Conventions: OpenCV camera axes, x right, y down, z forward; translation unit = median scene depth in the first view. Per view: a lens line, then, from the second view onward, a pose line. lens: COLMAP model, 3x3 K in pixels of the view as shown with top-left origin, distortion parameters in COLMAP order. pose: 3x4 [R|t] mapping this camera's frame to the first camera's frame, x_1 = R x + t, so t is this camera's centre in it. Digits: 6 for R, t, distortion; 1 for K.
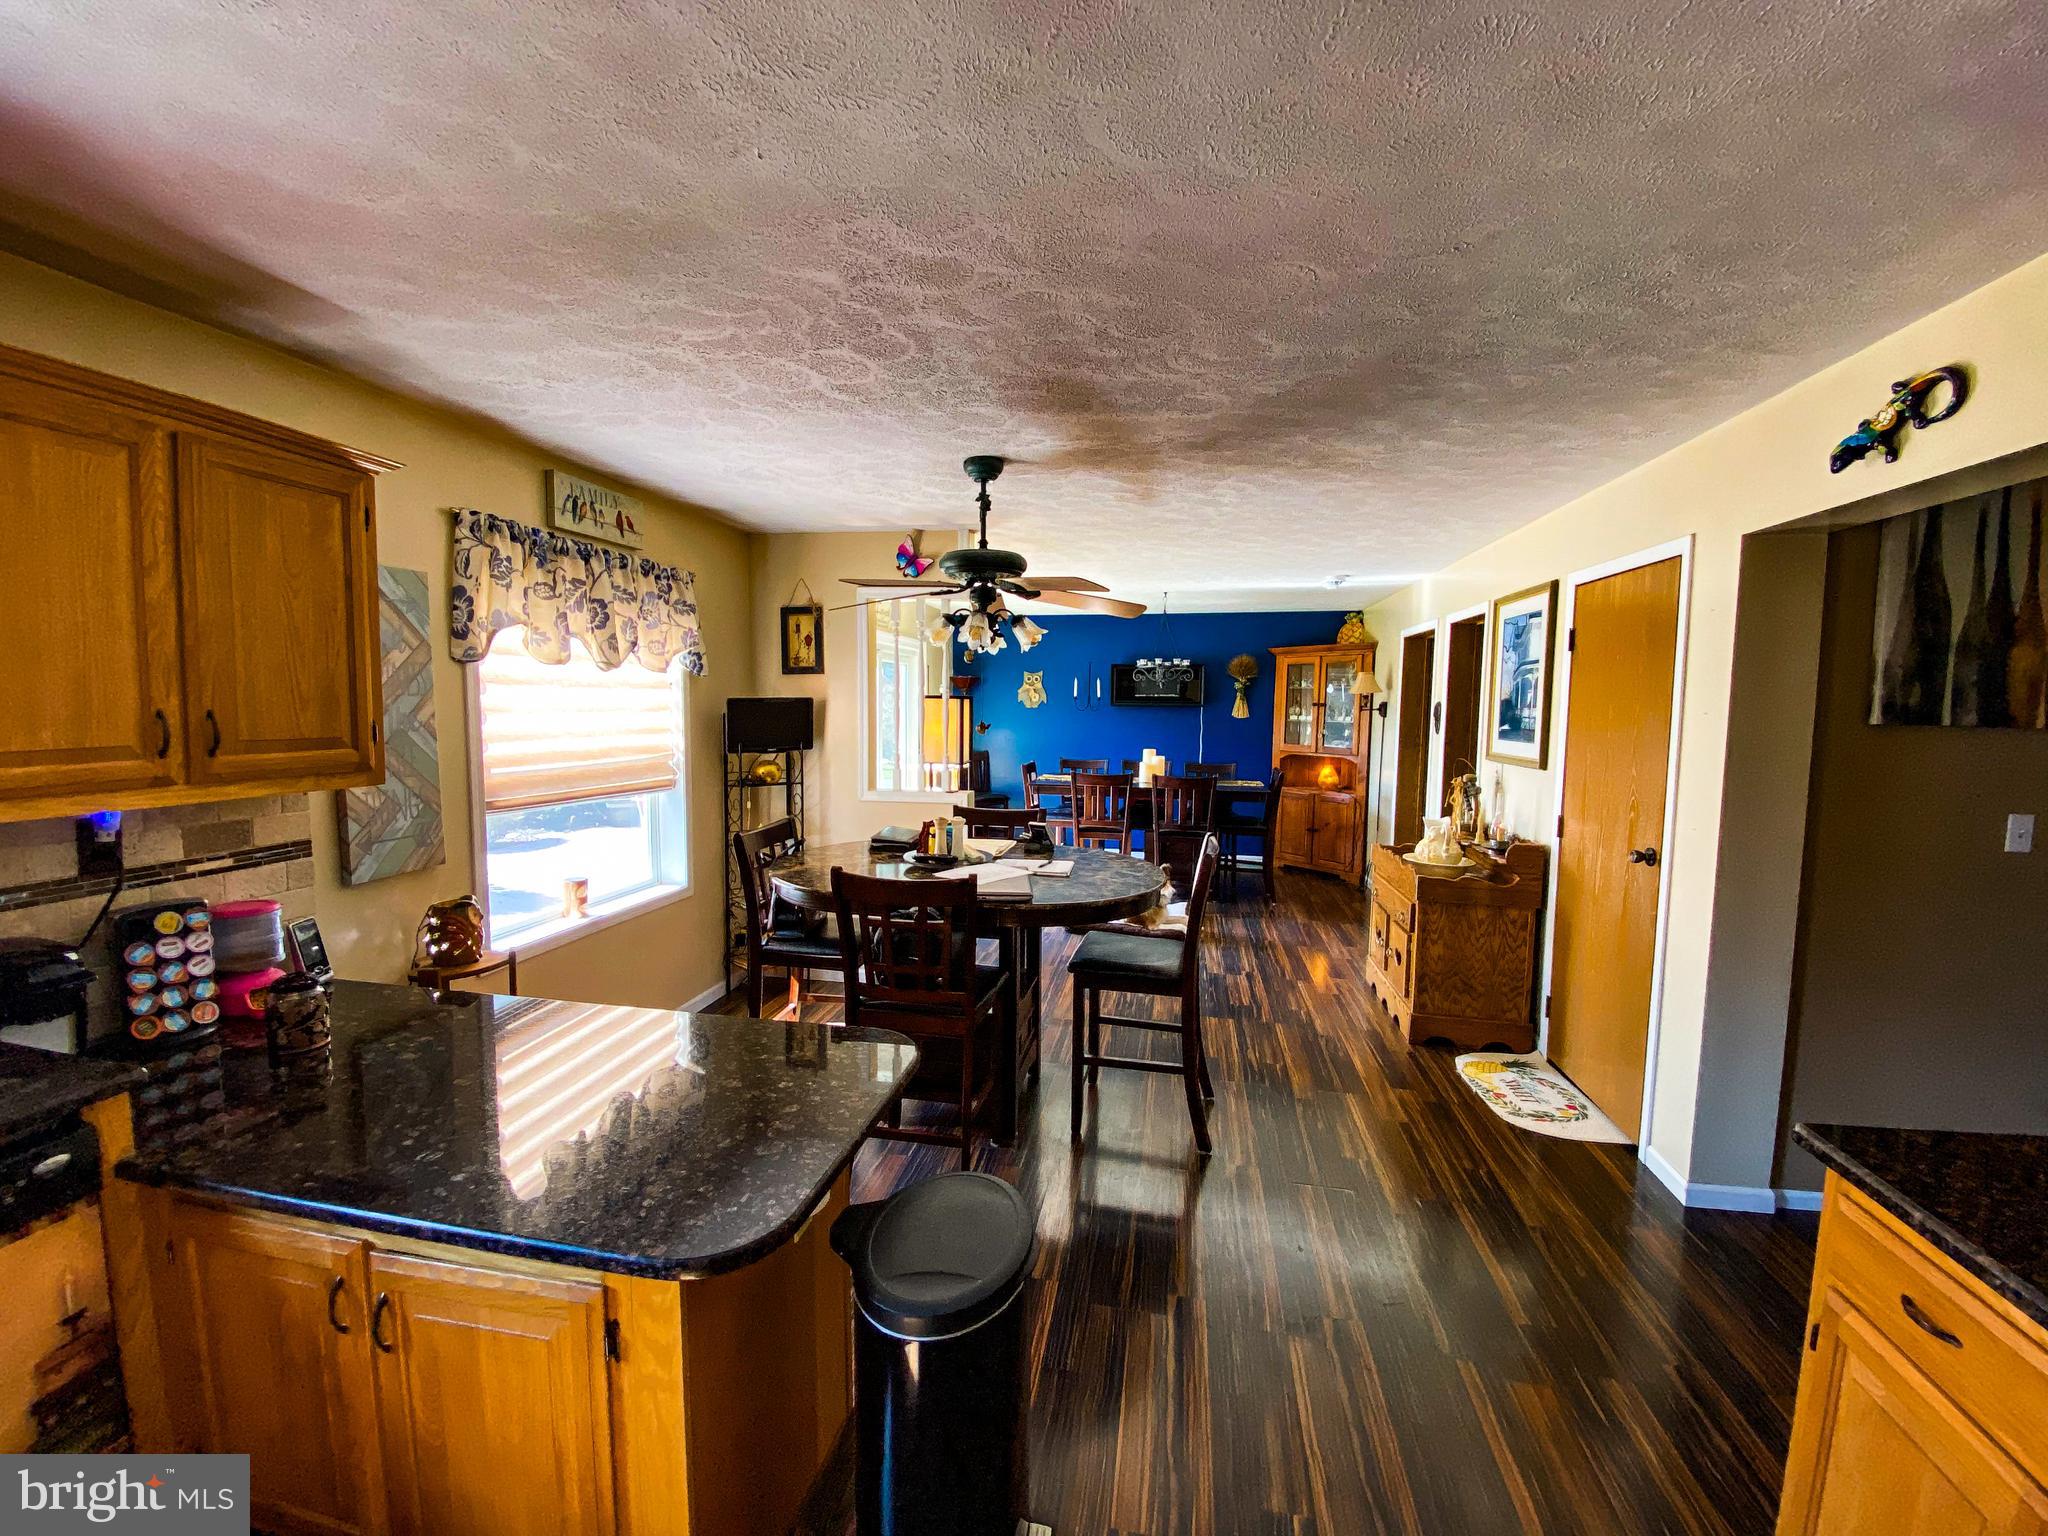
lens RADIAL K [[828.6, 0, 1026.0], [0, 828.6, 767.5], [0, 0, 1]] dist [-0.002362, -0.000226]
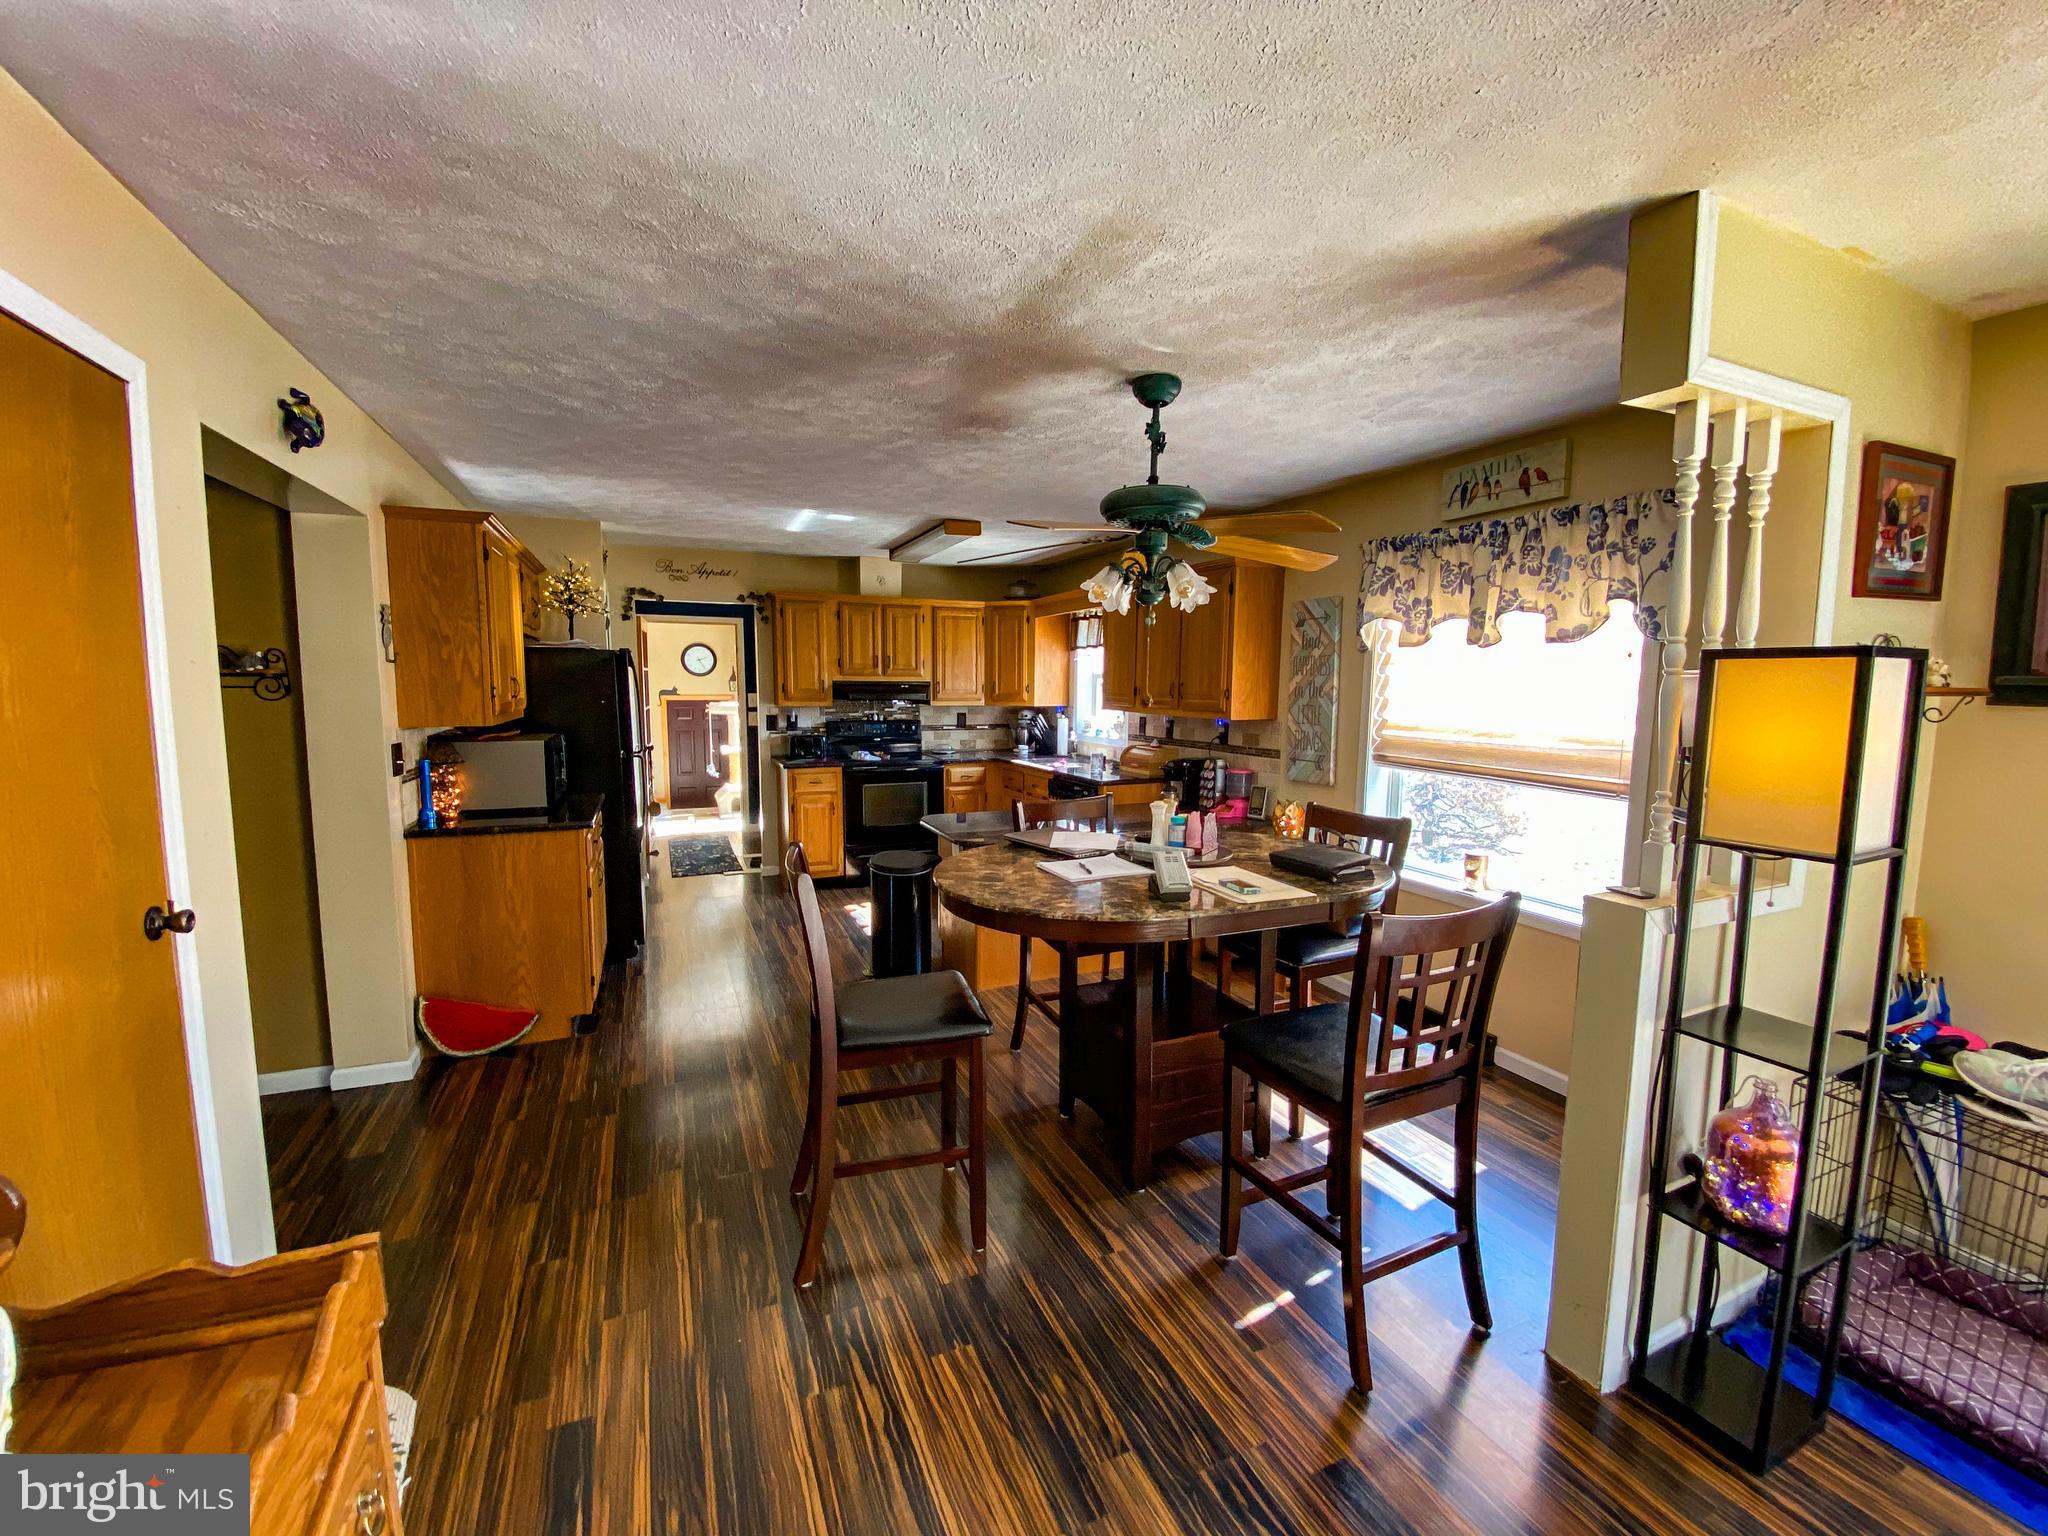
lens RADIAL K [[828.6, 0, 1027.3], [0, 828.6, 771.2], [0, 0, 1]] dist [-0.002362, -0.000226]
pose [[-0.817283, 0.043946, -0.574559, 0.525622], [-0.062580, 0.984421, 0.164312, -0.104406], [0.572828, 0.170245, -0.801801, 1.574746]]
